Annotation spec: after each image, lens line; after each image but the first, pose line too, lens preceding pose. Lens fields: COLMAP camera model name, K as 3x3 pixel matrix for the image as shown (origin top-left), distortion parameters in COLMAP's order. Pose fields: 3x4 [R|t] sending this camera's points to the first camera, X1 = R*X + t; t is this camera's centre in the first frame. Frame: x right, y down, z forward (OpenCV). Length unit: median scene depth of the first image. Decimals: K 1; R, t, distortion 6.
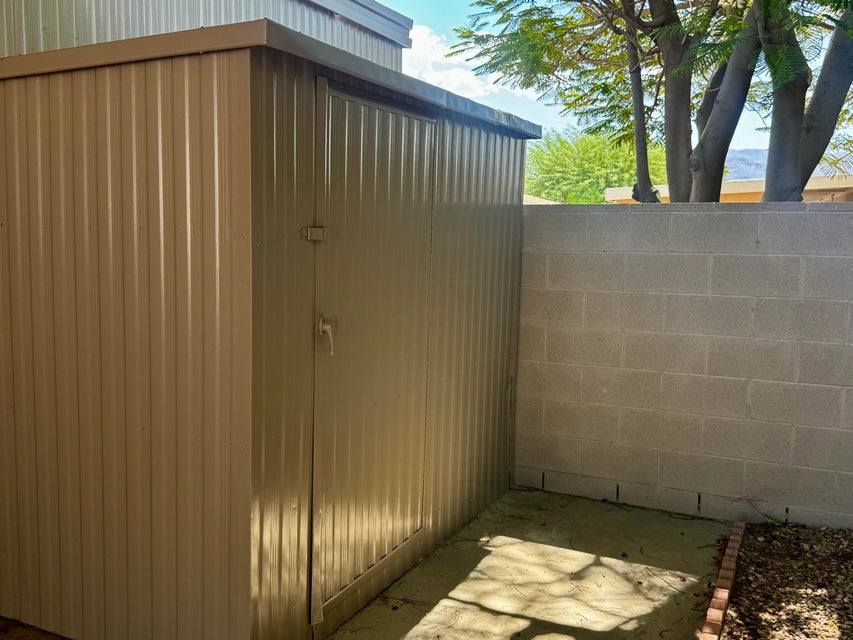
lens RADIAL K [[825.6, 0, 426.5], [0, 825.6, 320.0], [0, 0, 1]] dist [0.187159, -0.398966]
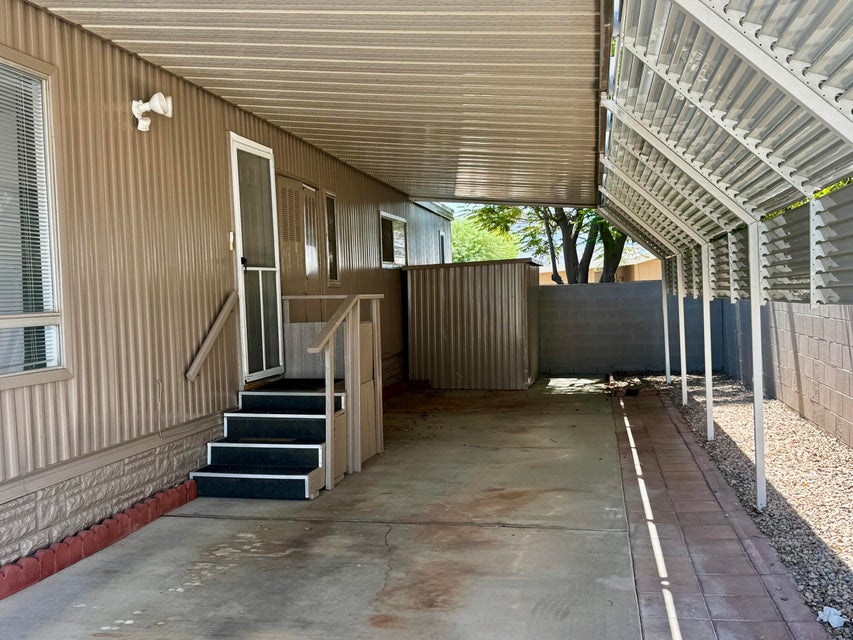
lens RADIAL K [[825.6, 0, 426.5], [0, 825.6, 320.0], [0, 0, 1]] dist [0.187159, -0.398966]
pose [[0.975132, -0.032547, 0.219221, -1.050709], [0.052803, 0.994792, -0.087183, 0.261219], [-0.215242, 0.096590, 0.971772, -2.098832]]
